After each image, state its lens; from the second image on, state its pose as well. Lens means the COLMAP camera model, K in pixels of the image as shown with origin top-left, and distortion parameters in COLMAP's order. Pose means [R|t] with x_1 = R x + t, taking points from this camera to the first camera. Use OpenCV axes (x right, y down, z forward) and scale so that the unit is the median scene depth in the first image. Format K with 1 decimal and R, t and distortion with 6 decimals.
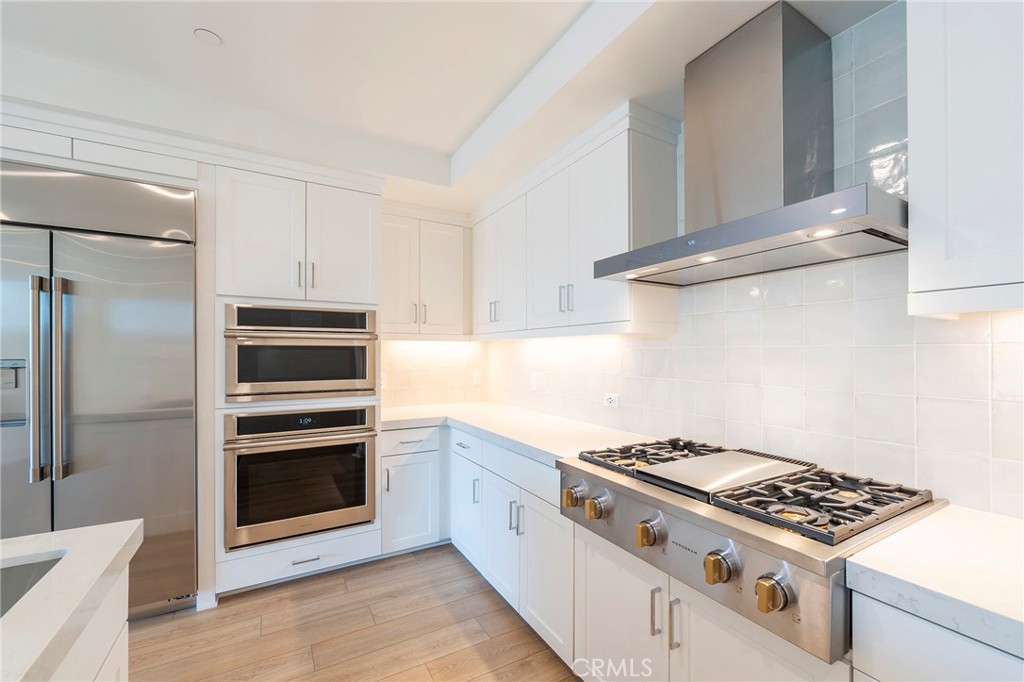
lens RADIAL K [[421.7, 0, 516.5], [0, 421.7, 349.4], [0, 0, 1]] dist [-0.001029, 0.000045]
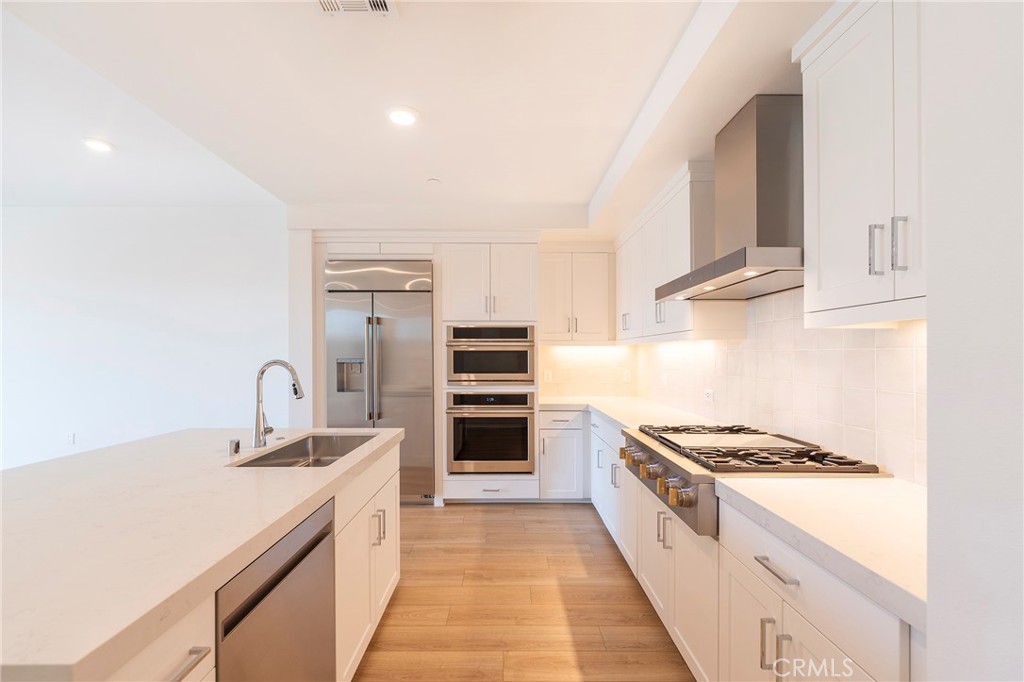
lens RADIAL K [[415.1, 0, 504.7], [0, 415.1, 353.7], [0, 0, 1]] dist [0.001379, -0.000008]
pose [[0.868259, -0.002941, -0.496102, 0.319645], [0.005621, 0.999977, 0.003909, -0.003502], [0.496079, -0.006183, 0.868256, -0.309796]]
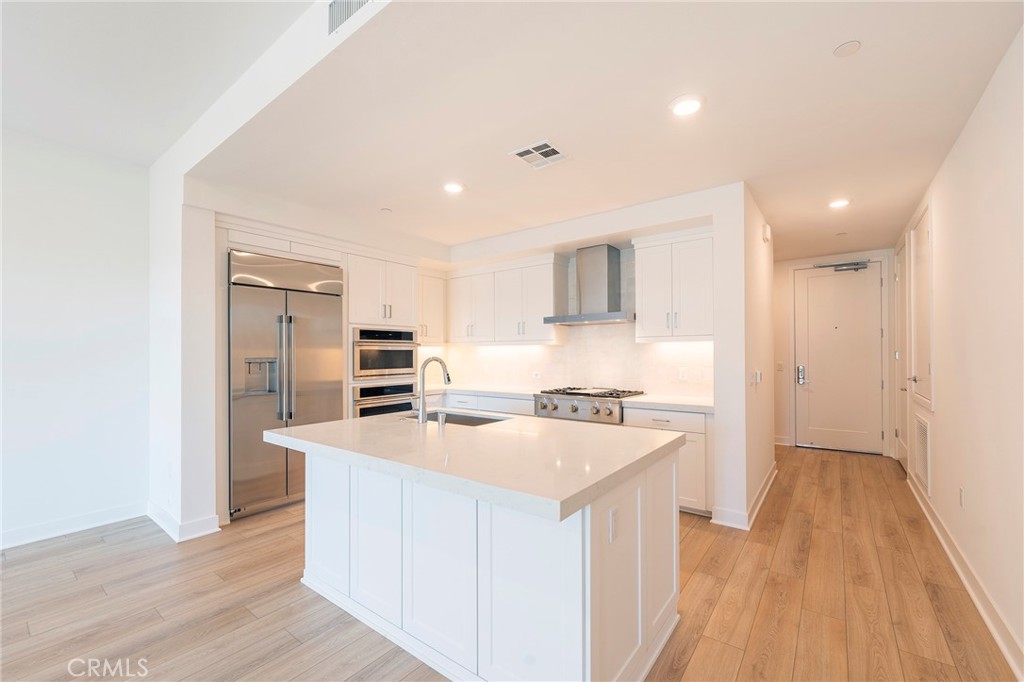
lens RADIAL K [[418.9, 0, 530.6], [0, 418.9, 348.0], [0, 0, 1]] dist [-0.001076, -0.000213]
pose [[0.915426, -0.000469, 0.402487, -0.715001], [0.001699, 0.999995, -0.002699, -0.012009], [-0.402483, 0.003154, 0.915422, -1.013202]]
